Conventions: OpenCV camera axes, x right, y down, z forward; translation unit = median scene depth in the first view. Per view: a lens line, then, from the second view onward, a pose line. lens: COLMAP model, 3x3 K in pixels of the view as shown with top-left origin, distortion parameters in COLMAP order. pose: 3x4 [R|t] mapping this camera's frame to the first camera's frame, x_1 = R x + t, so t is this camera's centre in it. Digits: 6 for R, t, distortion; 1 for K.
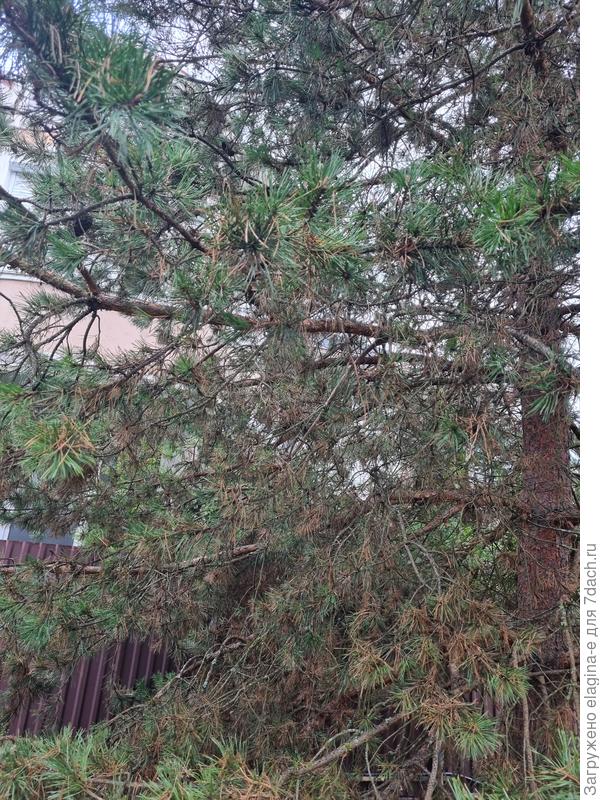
lens RADIAL K [[608.8, 0, 300.0], [0, 608.8, 400.0], [0, 0, 1]] dist [0.008673, -0.003819]
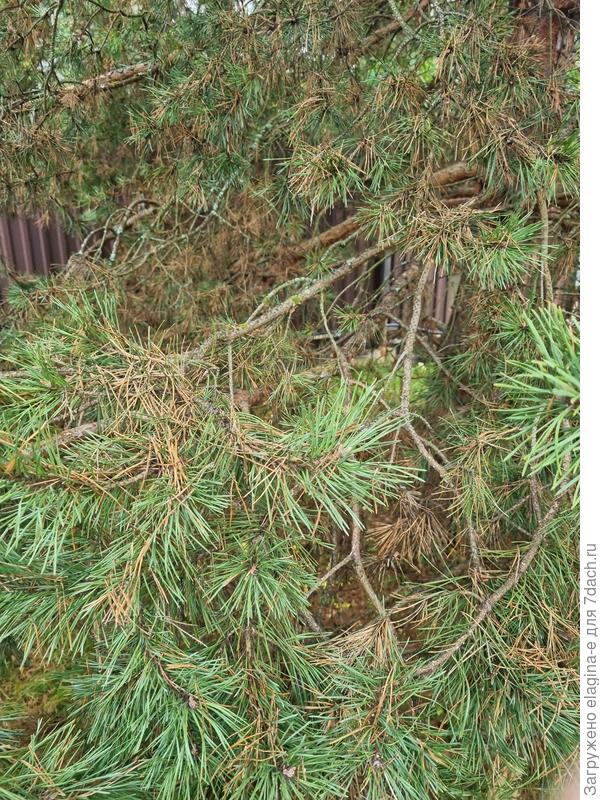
lens RADIAL K [[608.8, 0, 300.0], [0, 608.8, 400.0], [0, 0, 1]] dist [0.008673, -0.003819]
pose [[0.991828, -0.111606, 0.061818, 0.025865], [0.051428, 0.793157, 0.606842, 0.229481], [-0.116759, -0.598703, 0.792415, 0.364867]]
